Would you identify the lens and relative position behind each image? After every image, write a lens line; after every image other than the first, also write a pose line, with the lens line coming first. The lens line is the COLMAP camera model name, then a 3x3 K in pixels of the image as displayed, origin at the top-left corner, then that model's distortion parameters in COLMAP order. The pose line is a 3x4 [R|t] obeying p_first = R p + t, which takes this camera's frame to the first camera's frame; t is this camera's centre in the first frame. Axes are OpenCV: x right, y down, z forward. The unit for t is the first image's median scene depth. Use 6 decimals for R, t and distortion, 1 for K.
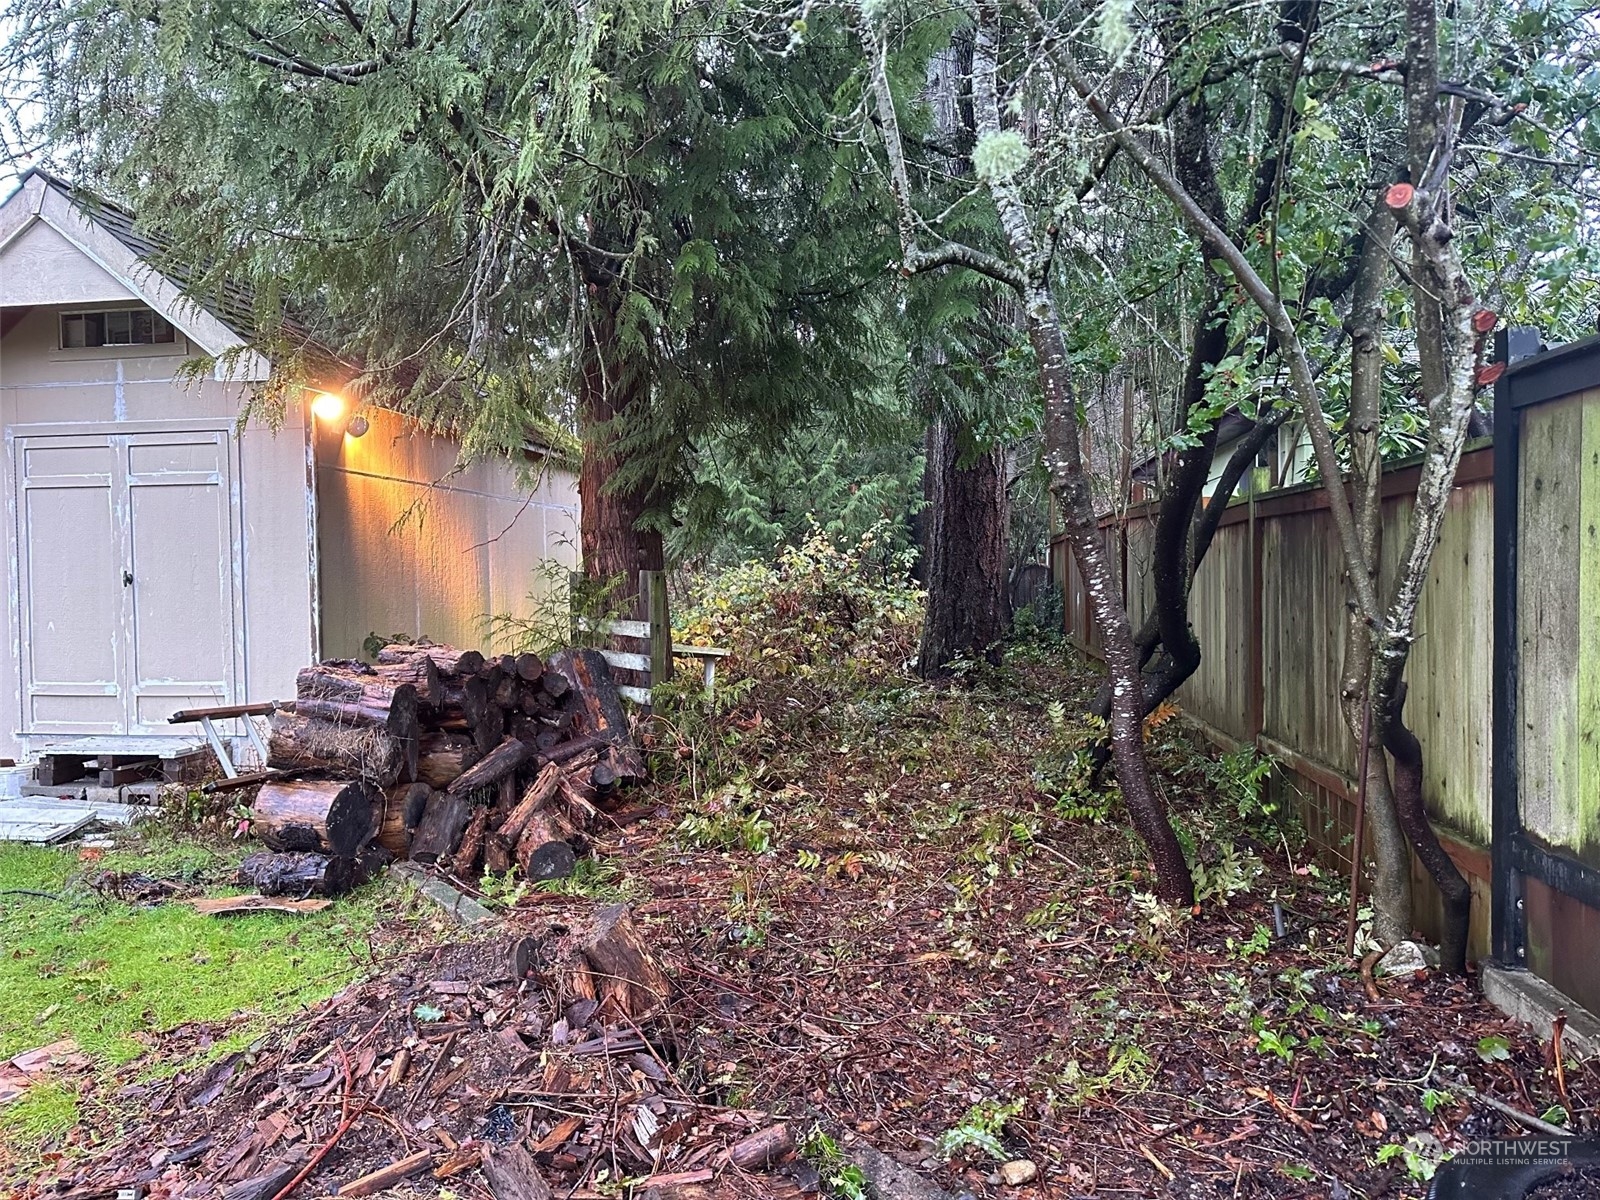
lens RADIAL K [[1107.4, 0, 799.0], [0, 1107.4, 598.9], [0, 0, 1]] dist [0.002675, -0.010232]
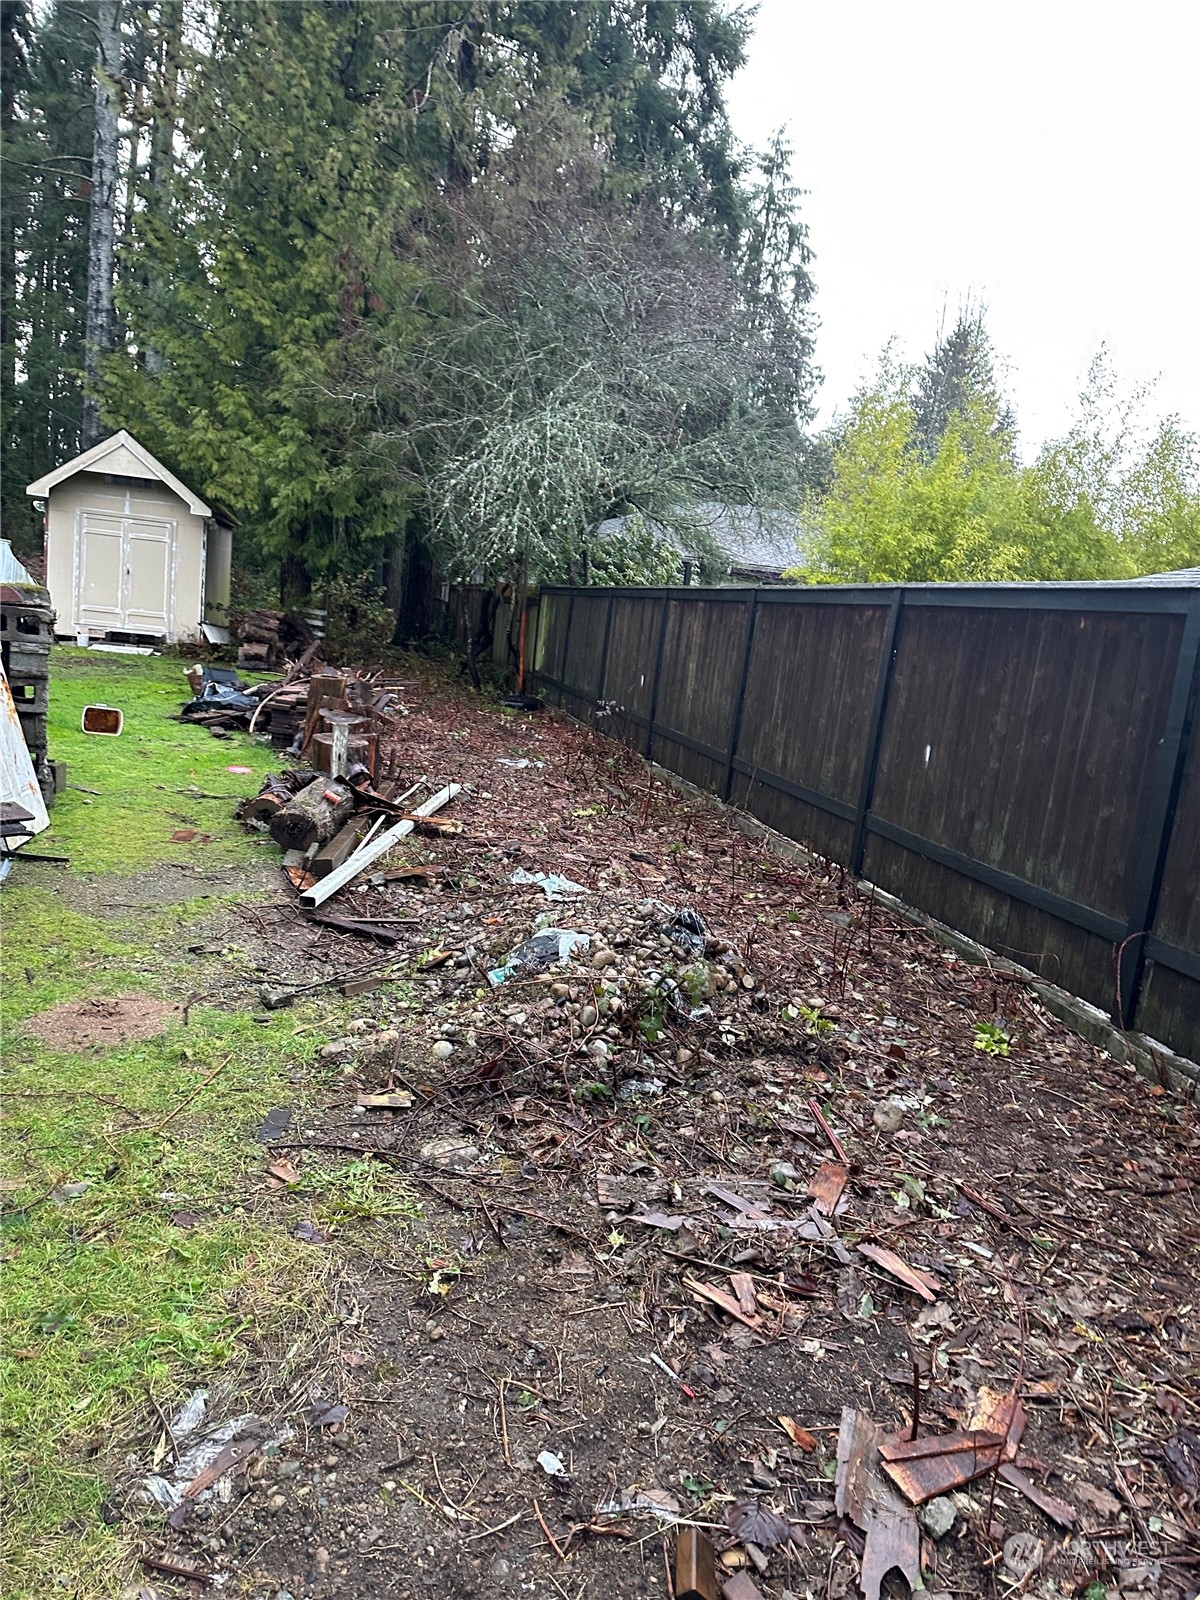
lens RADIAL K [[1107.4, 0, 599.9], [0, 1107.4, 801.5], [0, 0, 1]] dist [0.002675, -0.010232]
pose [[0.926505, 0.059301, 0.371581, -0.541357], [-0.119455, 0.982775, 0.141009, 0.016833], [-0.356819, -0.175032, 0.917629, -2.202082]]
